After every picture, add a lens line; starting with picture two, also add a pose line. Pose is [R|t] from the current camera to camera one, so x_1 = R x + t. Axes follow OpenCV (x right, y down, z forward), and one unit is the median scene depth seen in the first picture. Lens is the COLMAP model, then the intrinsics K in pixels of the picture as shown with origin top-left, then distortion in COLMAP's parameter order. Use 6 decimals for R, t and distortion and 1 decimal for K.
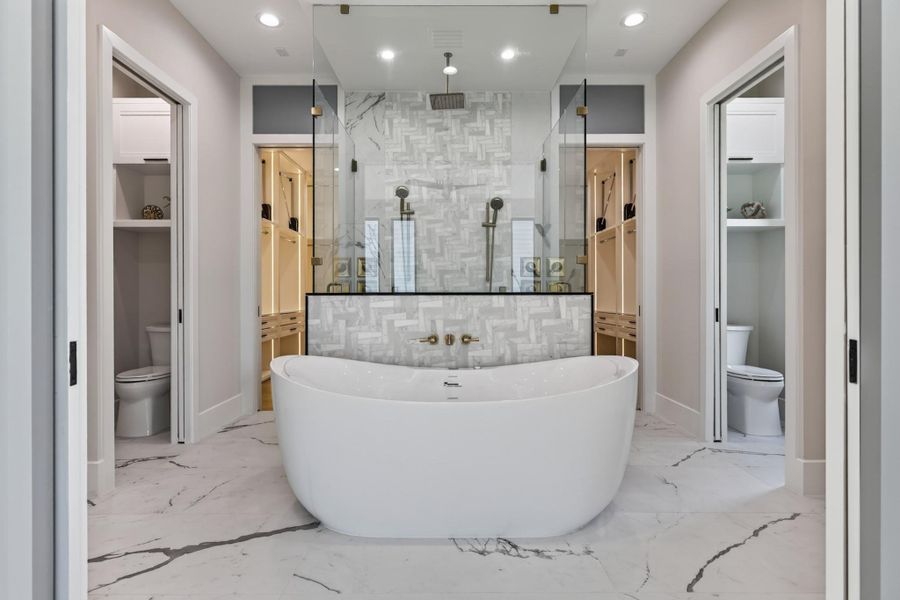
lens RADIAL K [[464.6, 0, 449.4], [0, 464.6, 311.8], [0, 0, 1]] dist [-0.004028, -0.000294]
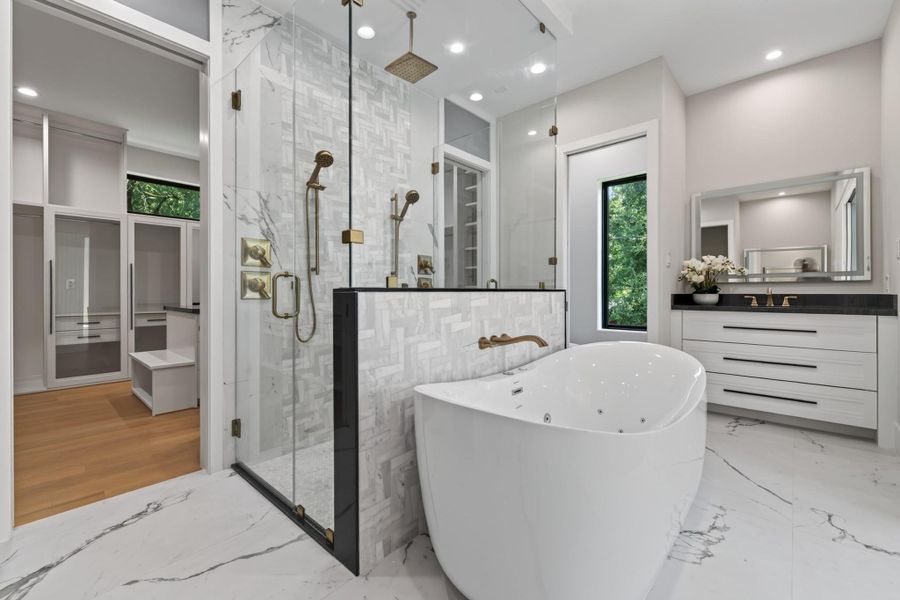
lens RADIAL K [[379.2, 0, 450.2], [0, 379.2, 304.0], [0, 0, 1]] dist [0.001959, -0.000041]
pose [[0.674105, -0.022402, 0.738295, -0.442336], [0.028739, 0.999579, 0.004089, -0.013000], [-0.738076, 0.018462, 0.674465, 0.432478]]
